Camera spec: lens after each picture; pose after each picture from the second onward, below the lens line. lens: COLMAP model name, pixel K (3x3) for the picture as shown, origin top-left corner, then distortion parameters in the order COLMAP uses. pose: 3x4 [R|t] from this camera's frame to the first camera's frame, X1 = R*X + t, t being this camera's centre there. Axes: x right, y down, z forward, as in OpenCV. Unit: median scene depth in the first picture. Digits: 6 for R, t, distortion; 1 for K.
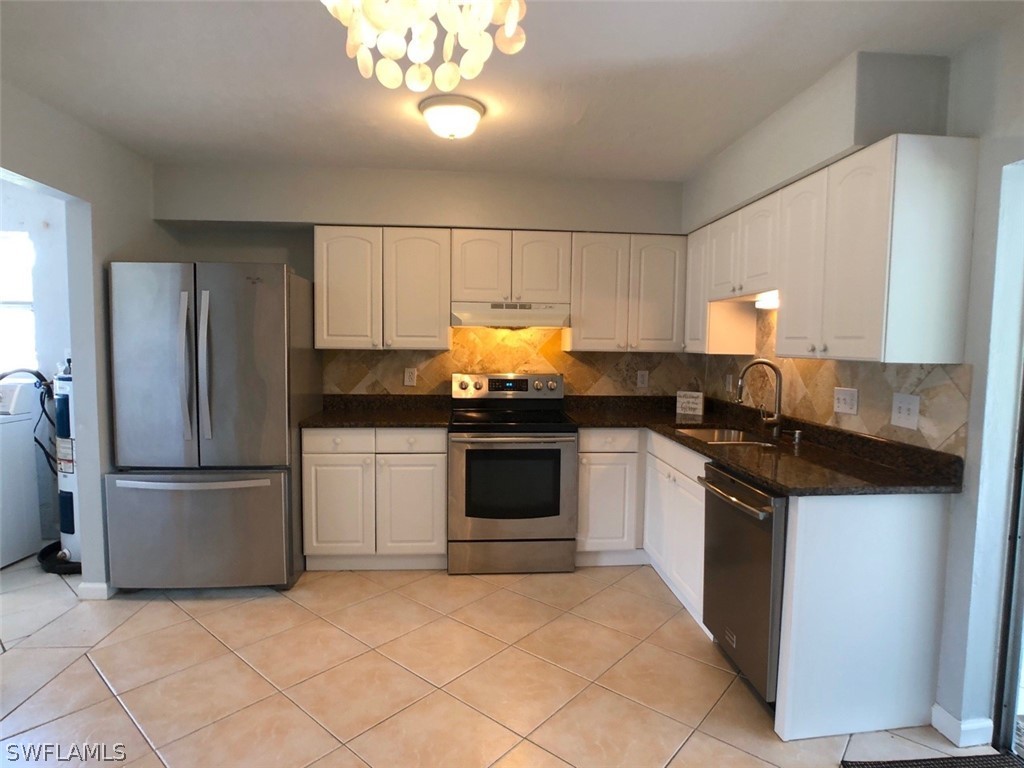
lens RADIAL K [[565.6, 0, 516.4], [0, 565.6, 383.0], [0, 0, 1]] dist [-0.043613, 0.015067]
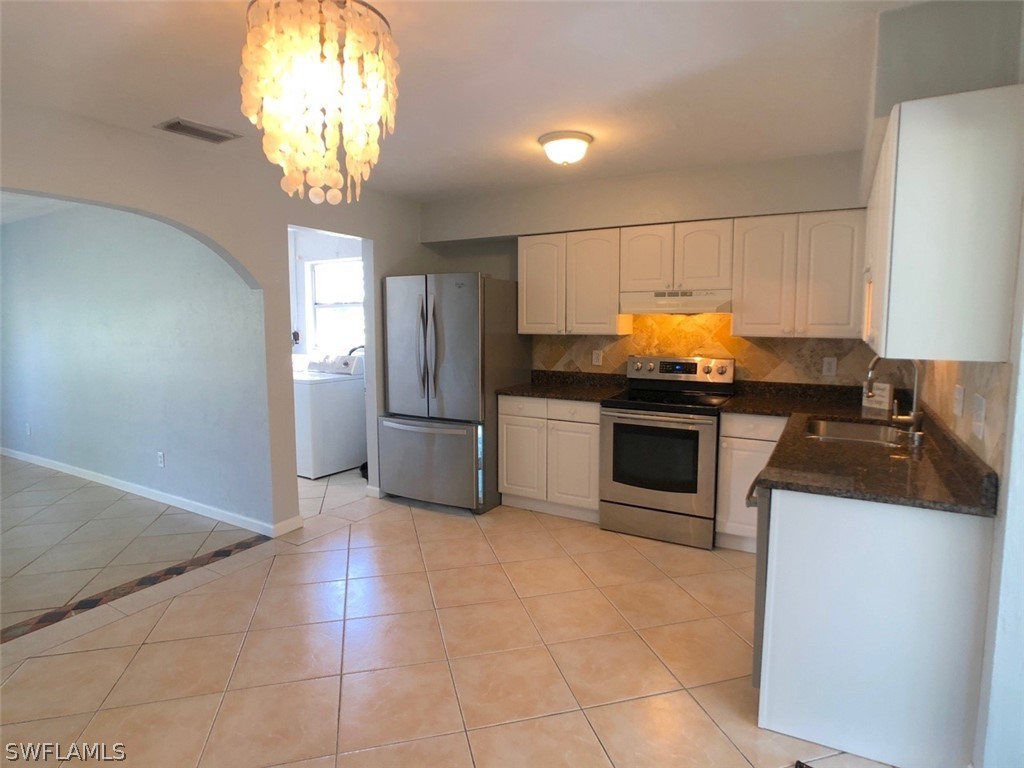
lens RADIAL K [[565.6, 0, 511.4], [0, 565.6, 367.4], [0, 0, 1]] dist [-0.043613, 0.015067]
pose [[0.818646, 0.036625, -0.573130, 0.387956], [-0.027518, 0.999320, 0.024554, -0.016381], [0.573639, -0.004330, 0.819097, -0.056863]]
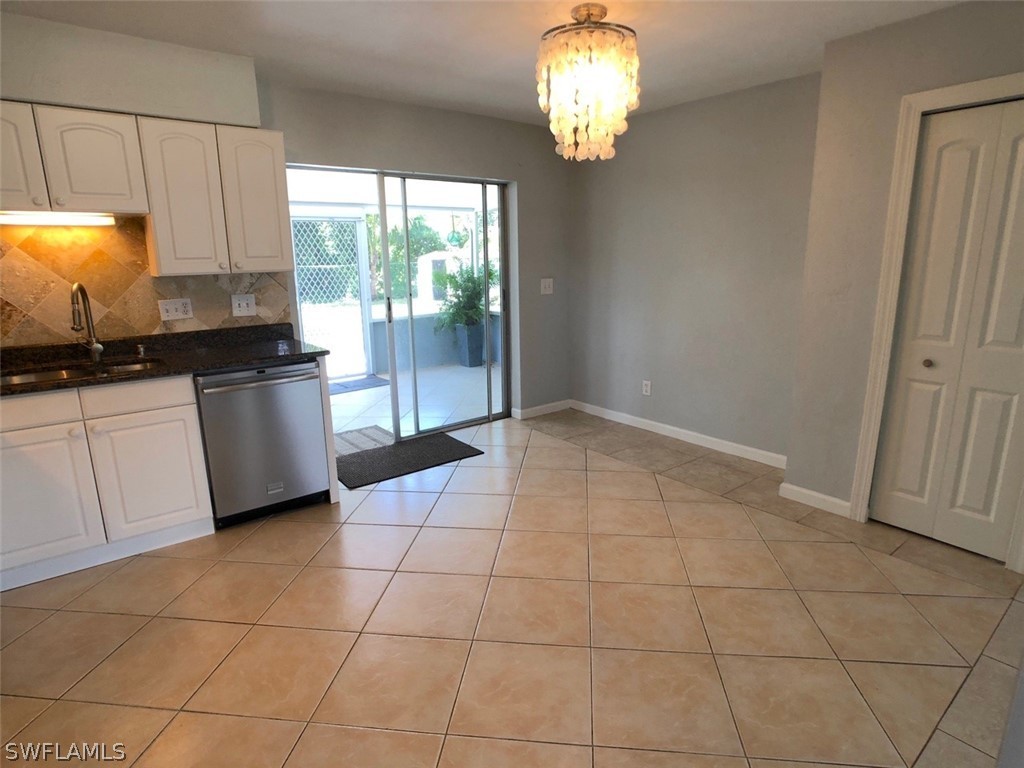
lens RADIAL K [[565.6, 0, 513.1], [0, 565.6, 385.8], [0, 0, 1]] dist [-0.043613, 0.015067]
pose [[-0.551234, -0.194114, 0.811456, -0.657656], [0.066836, 0.959161, 0.274850, -0.072739], [-0.831670, 0.205741, -0.515748, 0.797778]]
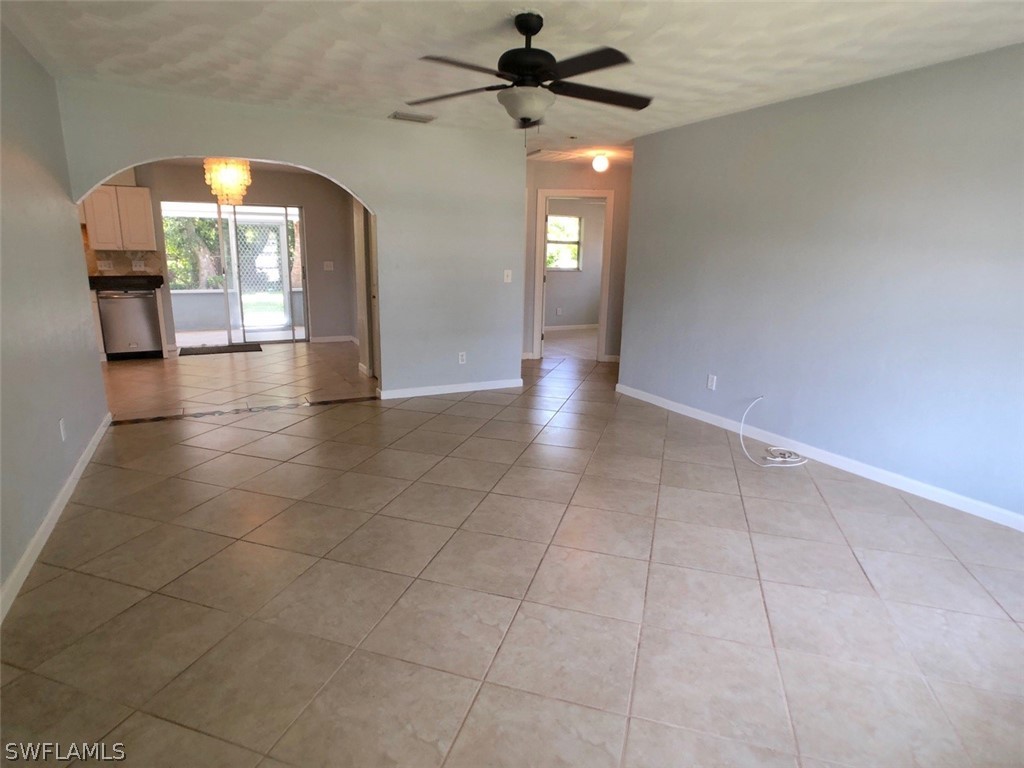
lens RADIAL K [[565.6, 0, 509.2], [0, 565.6, 392.1], [0, 0, 1]] dist [-0.043613, 0.015067]
pose [[-0.388278, -0.238642, 0.890107, -2.158841], [0.038327, 0.960871, 0.274333, -0.032114], [-0.920745, 0.140632, -0.363938, 0.174604]]
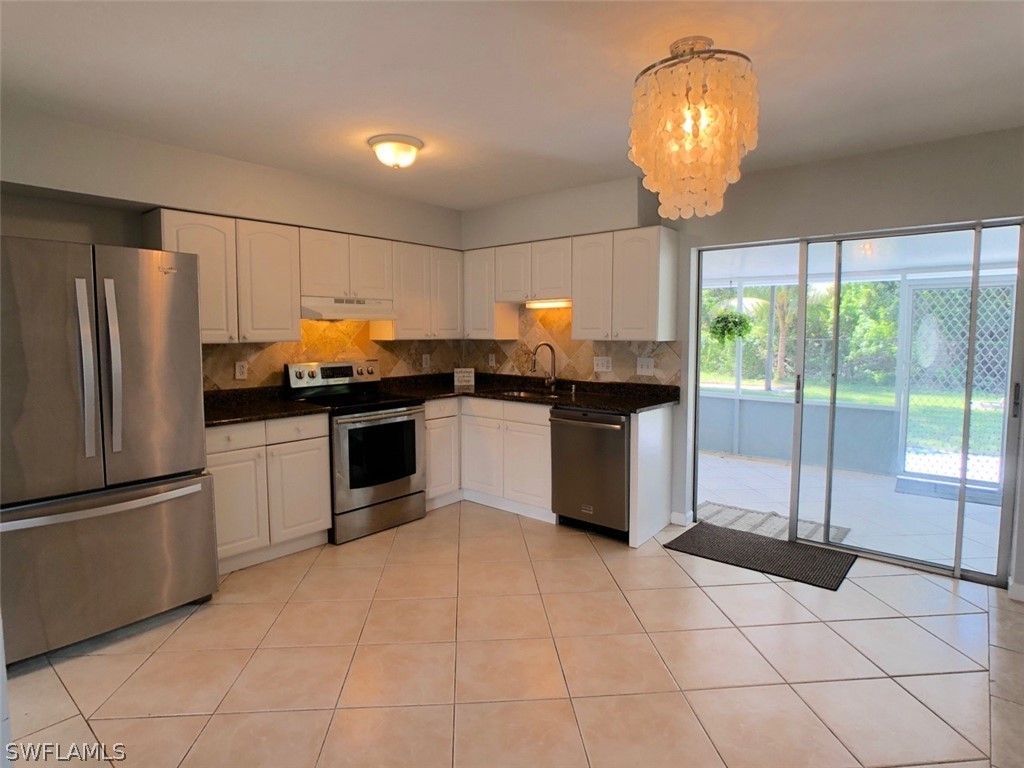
lens RADIAL K [[565.6, 0, 512.4], [0, 565.6, 376.6], [0, 0, 1]] dist [-0.043613, 0.015067]
pose [[0.707679, -0.069269, 0.703130, -0.632084], [0.059629, 0.997487, 0.038253, -0.010560], [-0.704013, 0.014856, 0.710032, -0.028567]]
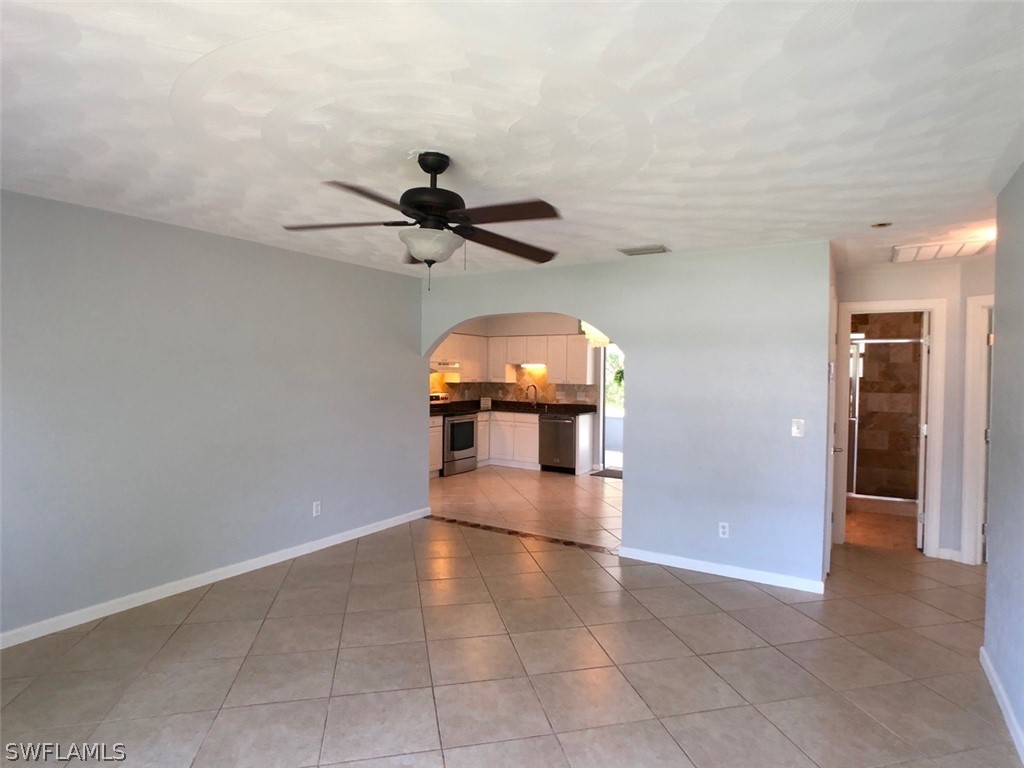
lens RADIAL K [[565.6, 0, 516.9], [0, 565.6, 377.4], [0, 0, 1]] dist [-0.043613, 0.015067]
pose [[0.596046, -0.012851, 0.802848, -1.879479], [0.051111, 0.998451, -0.021964, -0.013975], [-0.801322, 0.054126, 0.595780, -0.710574]]
